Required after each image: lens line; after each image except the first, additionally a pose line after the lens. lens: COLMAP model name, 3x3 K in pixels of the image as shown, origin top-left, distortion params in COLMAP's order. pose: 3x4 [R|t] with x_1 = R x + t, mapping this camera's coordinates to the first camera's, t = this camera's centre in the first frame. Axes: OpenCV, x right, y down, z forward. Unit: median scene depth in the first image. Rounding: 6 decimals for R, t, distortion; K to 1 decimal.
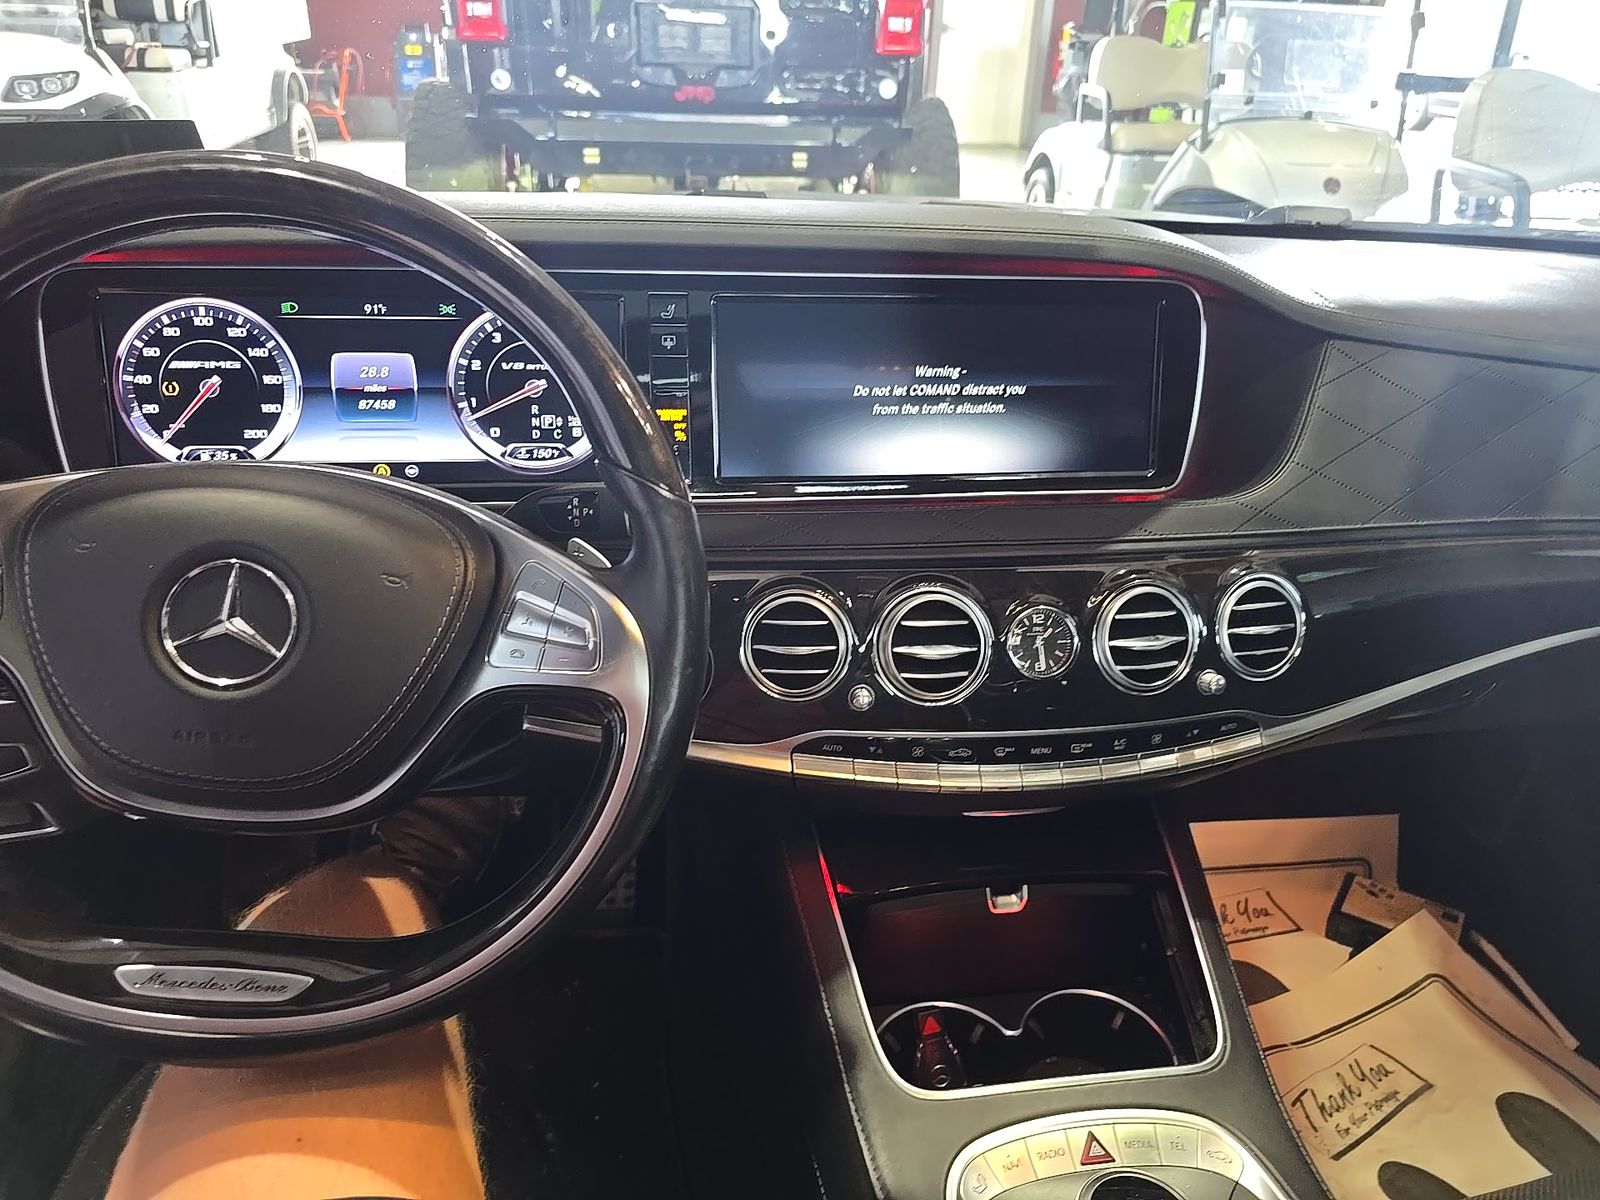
lens RADIAL K [[1085.0, 0, 810.5], [0, 1085.0, 574.6], [0, 0, 1]] dist [0.043723, -0.035206]
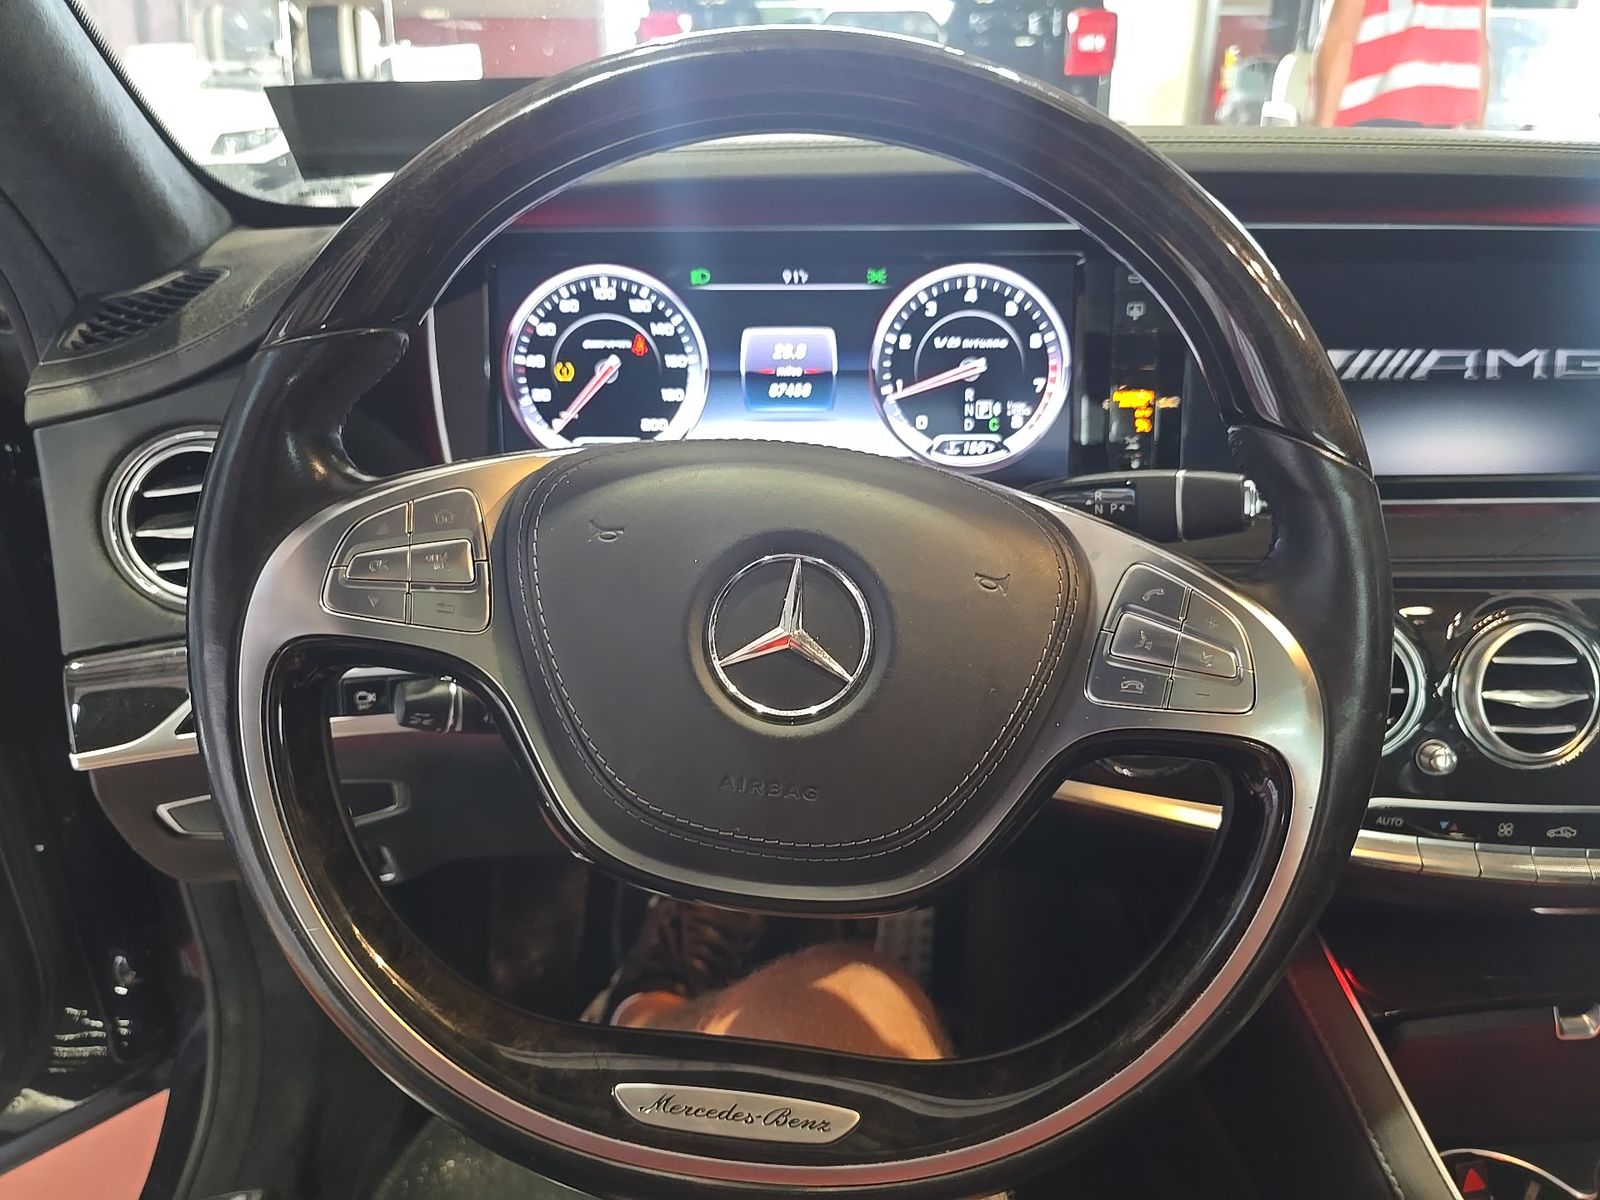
lens RADIAL K [[1085.0, 0, 804.2], [0, 1085.0, 578.0], [0, 0, 1]] dist [0.043723, -0.035206]
pose [[0.994335, 0.010301, -0.105790, -0.297770], [-0.014190, 0.999248, -0.036073, 0.020831], [0.105339, 0.037370, 0.993734, 0.169863]]
